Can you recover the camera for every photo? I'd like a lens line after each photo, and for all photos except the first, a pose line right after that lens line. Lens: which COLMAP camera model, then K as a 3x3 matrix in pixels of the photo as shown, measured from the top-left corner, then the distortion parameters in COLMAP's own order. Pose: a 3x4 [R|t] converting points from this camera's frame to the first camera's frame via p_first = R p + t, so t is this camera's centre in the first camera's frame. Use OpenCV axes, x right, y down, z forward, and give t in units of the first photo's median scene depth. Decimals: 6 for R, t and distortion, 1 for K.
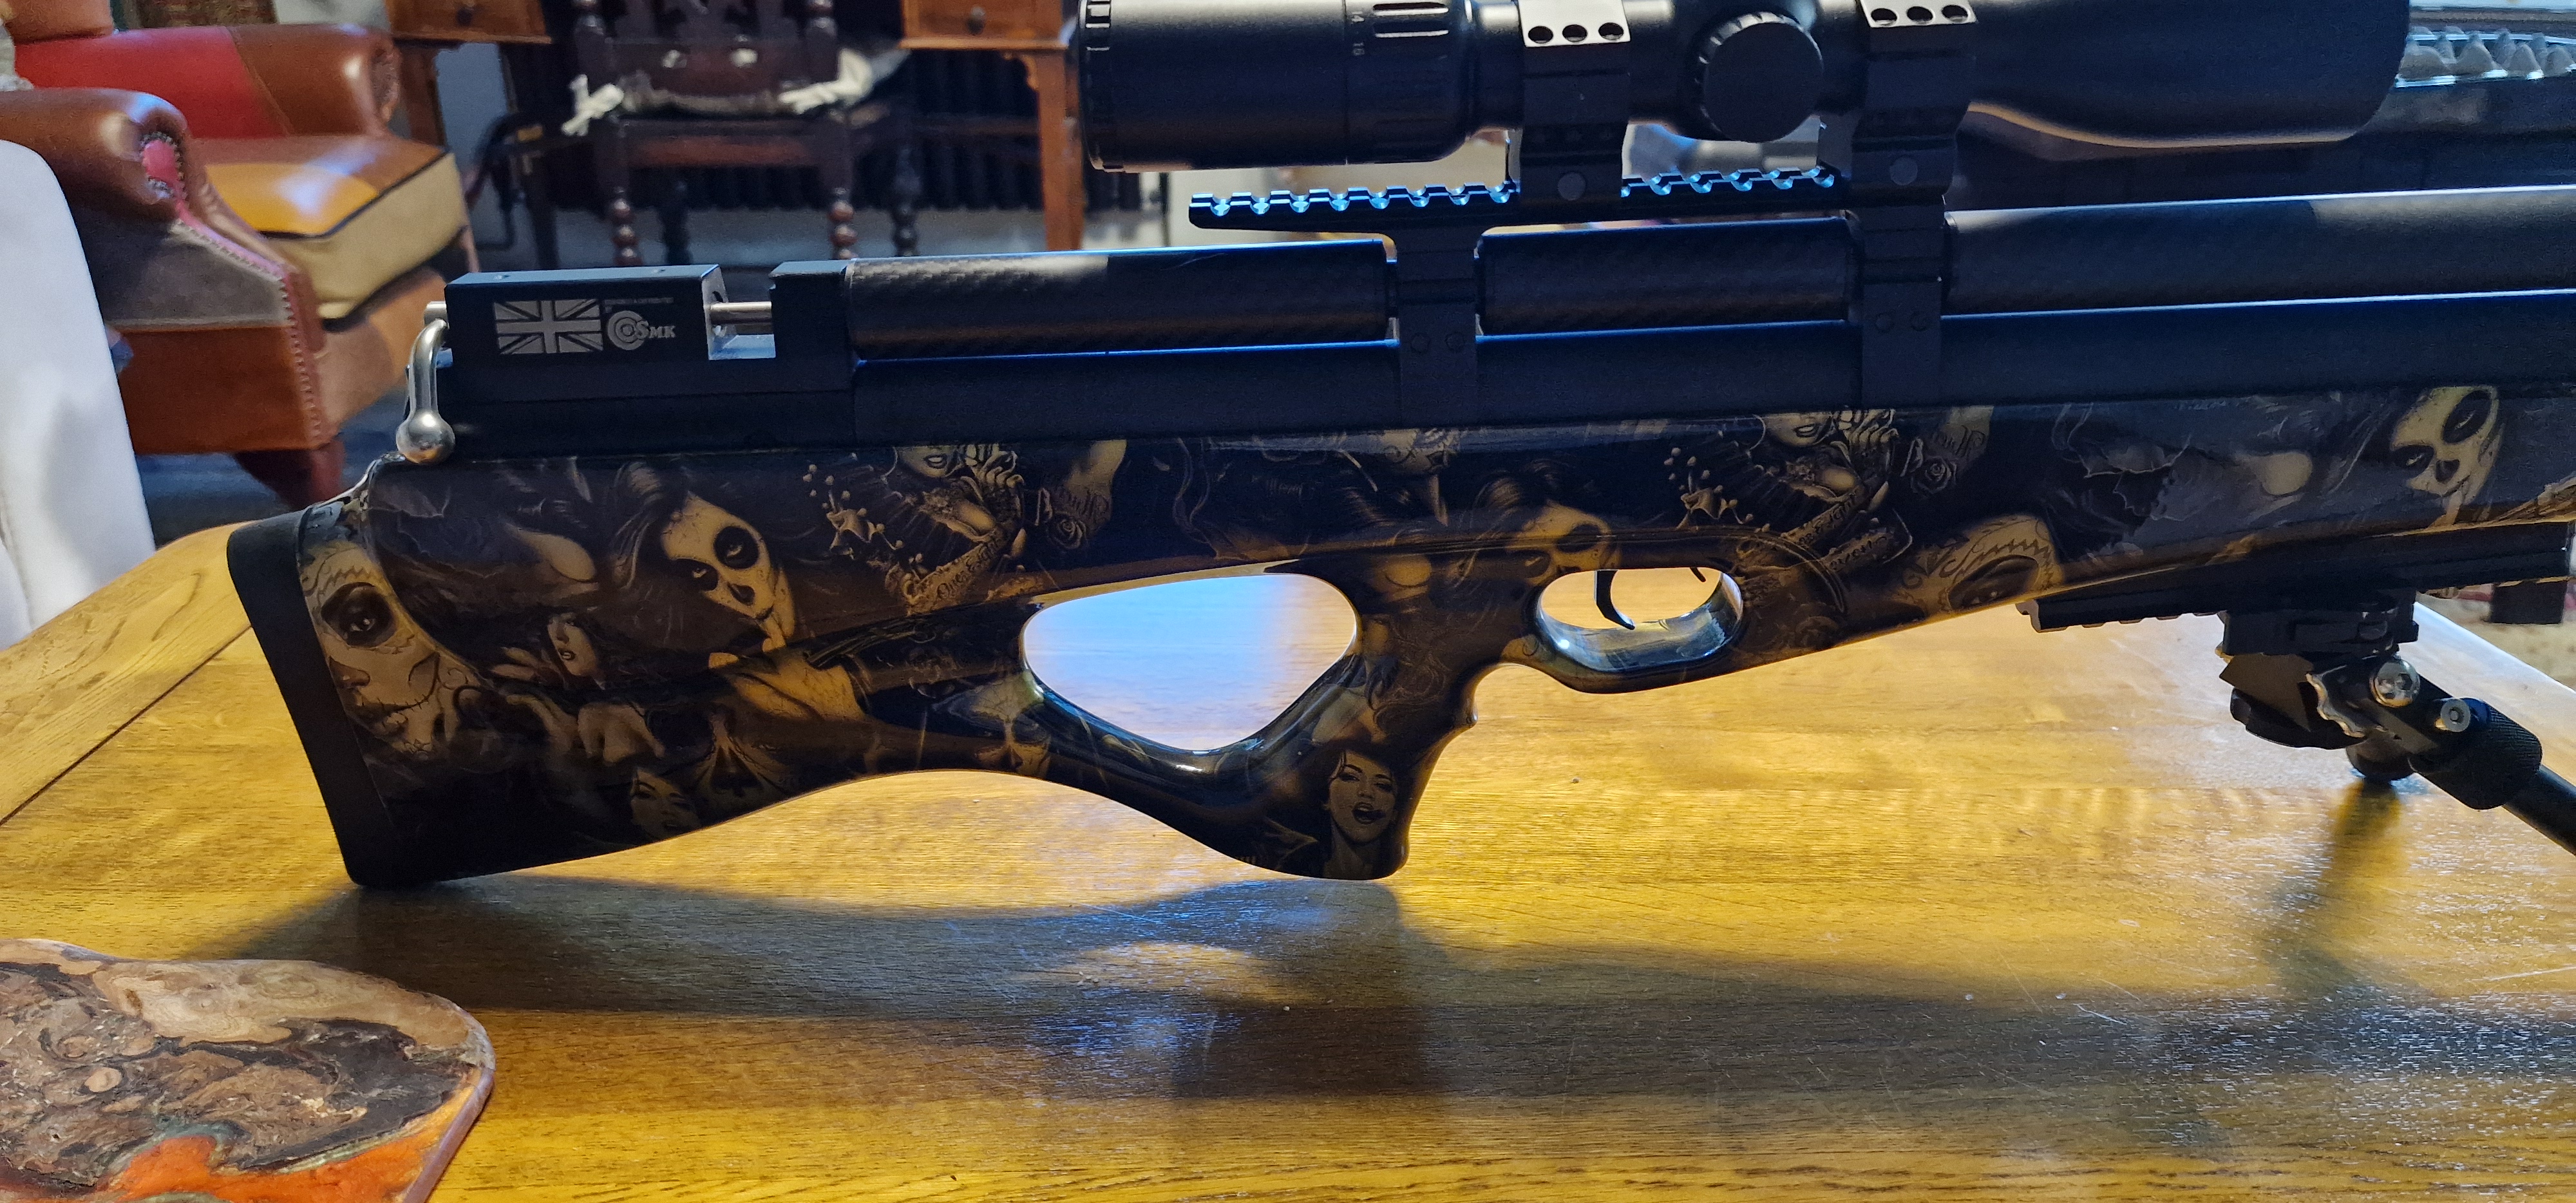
lens RADIAL K [[1821.0, 0, 1305.3], [0, 1821.0, 562.7], [0, 0, 1]] dist [0.057976, -0.058523]
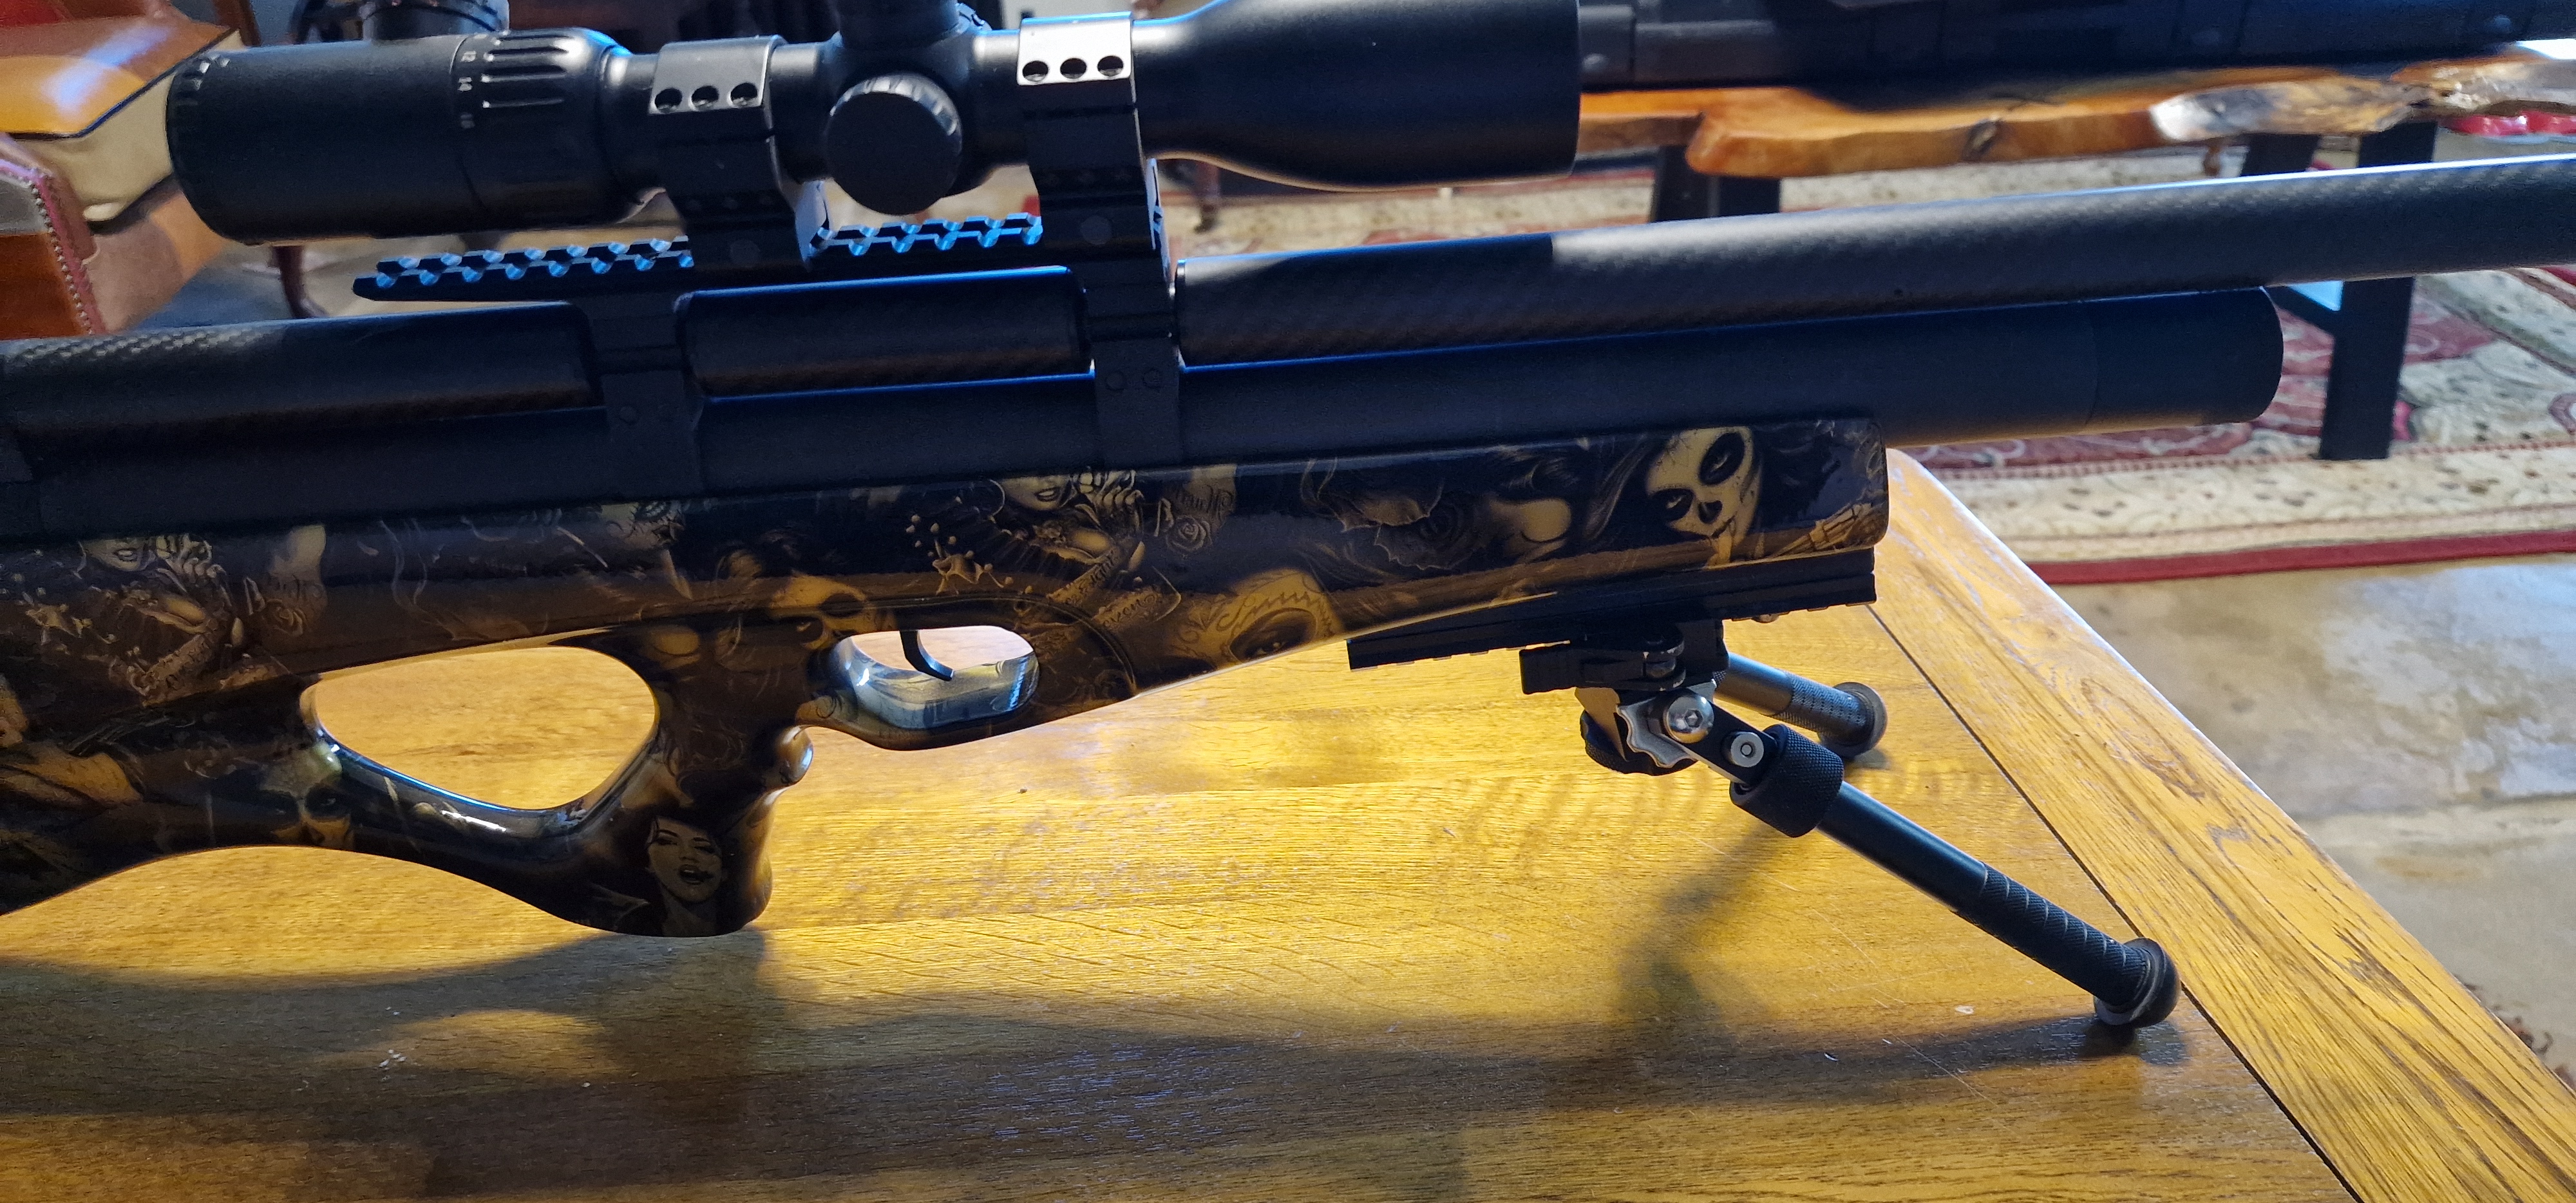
lens RADIAL K [[1821.0, 0, 1317.2], [0, 1821.0, 584.2], [0, 0, 1]] dist [0.057976, -0.058523]
pose [[0.999321, -0.034740, 0.012288, 0.372043], [0.033210, 0.993577, 0.108179, -0.114701], [-0.015968, -0.107697, 0.994056, 0.040671]]
